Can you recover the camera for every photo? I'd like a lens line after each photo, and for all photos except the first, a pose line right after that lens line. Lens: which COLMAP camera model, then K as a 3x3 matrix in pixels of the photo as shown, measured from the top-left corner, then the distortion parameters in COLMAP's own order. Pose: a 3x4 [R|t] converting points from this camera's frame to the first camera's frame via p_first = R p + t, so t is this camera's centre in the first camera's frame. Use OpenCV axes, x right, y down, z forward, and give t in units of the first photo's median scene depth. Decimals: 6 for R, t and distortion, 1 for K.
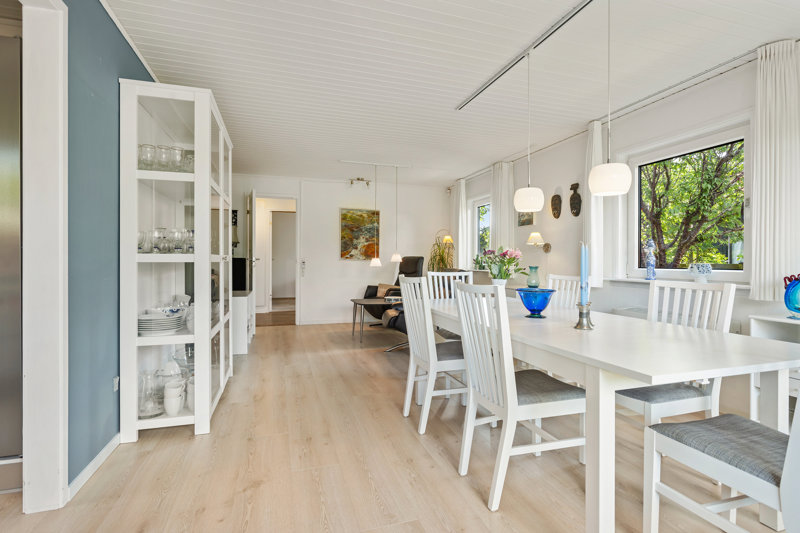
lens RADIAL K [[421.4, 0, 399.4], [0, 421.4, 261.3], [0, 0, 1]] dist [-0.001676, -0.000191]
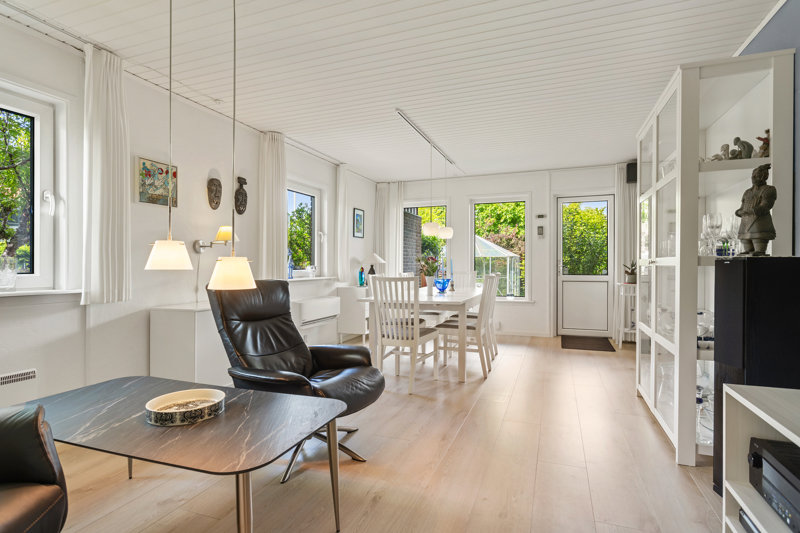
lens RADIAL K [[418.8, 0, 404.2], [0, 418.8, 264.7], [0, 0, 1]] dist [-0.000289, 0.000212]
pose [[-0.808214, -0.005131, 0.588866, -0.374498], [-0.002307, 0.999982, 0.005547, -0.007366], [-0.588884, 0.003125, -0.808211, 1.506103]]
